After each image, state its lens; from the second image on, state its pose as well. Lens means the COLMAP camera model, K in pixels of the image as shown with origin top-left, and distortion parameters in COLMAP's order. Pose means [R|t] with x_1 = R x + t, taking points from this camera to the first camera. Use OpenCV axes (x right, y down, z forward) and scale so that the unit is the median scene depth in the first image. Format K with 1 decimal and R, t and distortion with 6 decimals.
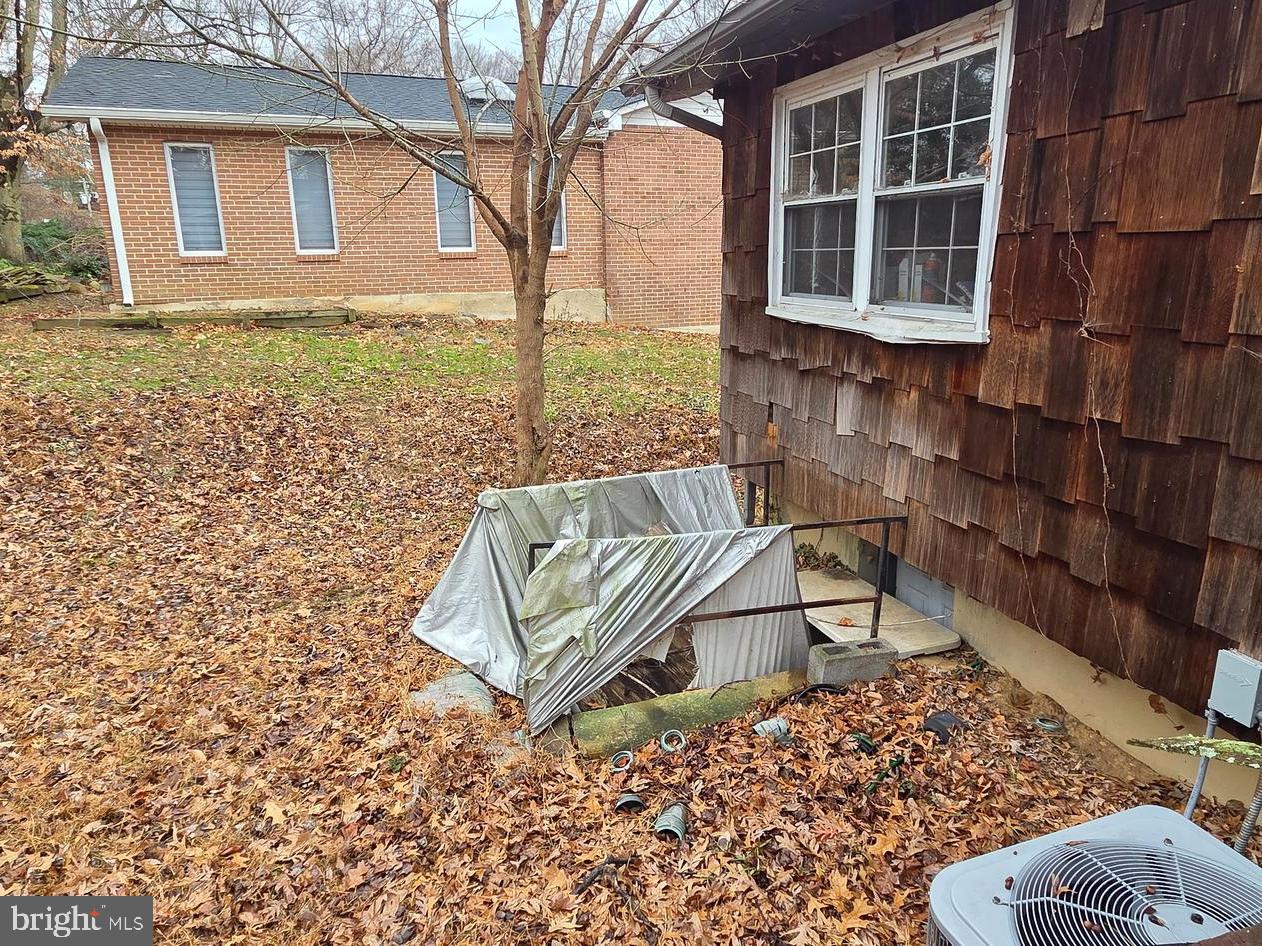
lens RADIAL K [[847.6, 0, 636.1], [0, 847.6, 468.0], [0, 0, 1]] dist [-0.003118, -0.001758]
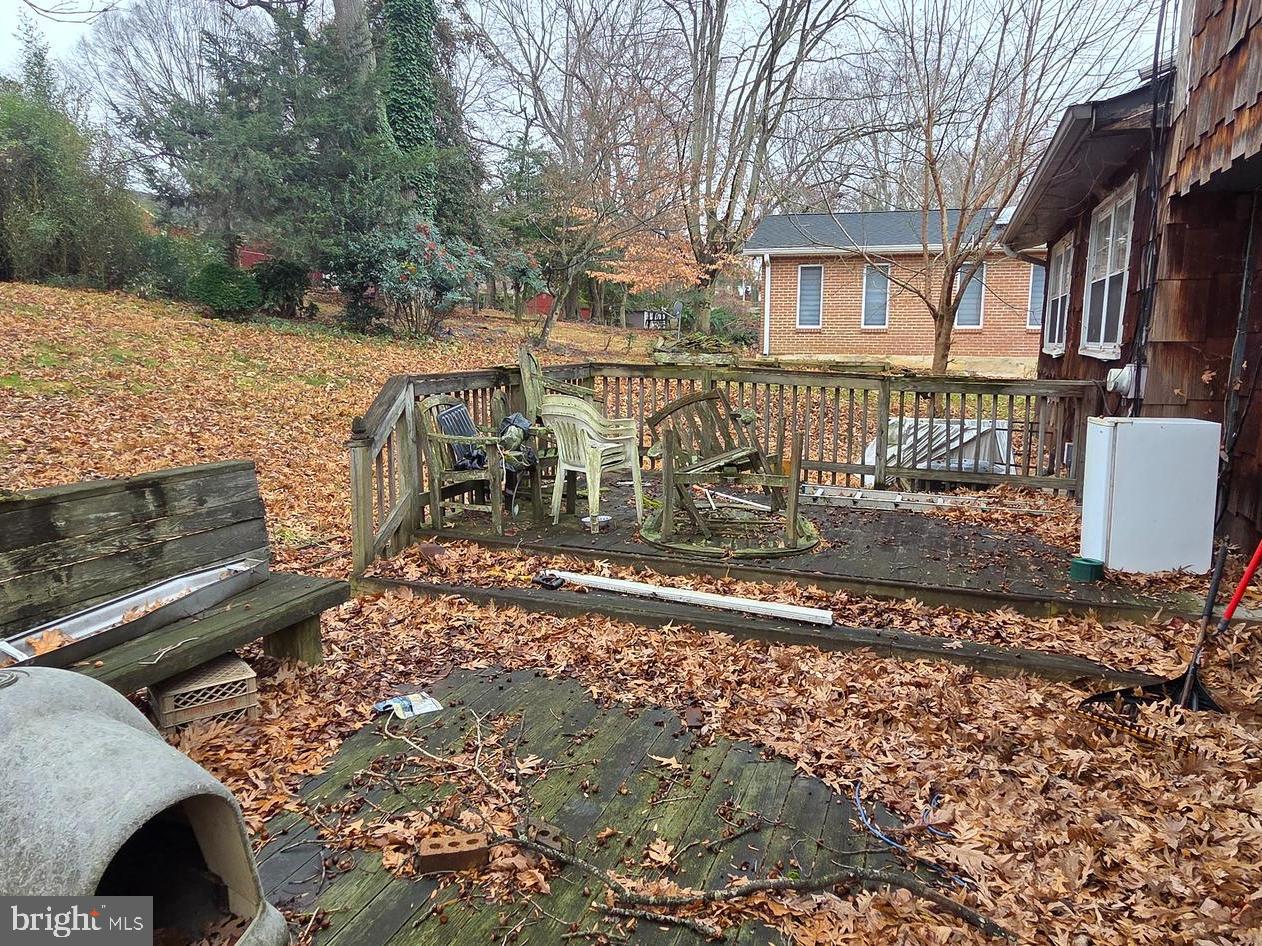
lens RADIAL K [[847.6, 0, 635.4], [0, 847.6, 473.8], [0, 0, 1]] dist [-0.003118, -0.001758]
pose [[0.780616, 0.118062, -0.613759, 0.297901], [-0.173608, 0.984312, -0.031463, 0.151697], [0.600416, 0.131114, 0.788866, -0.515262]]
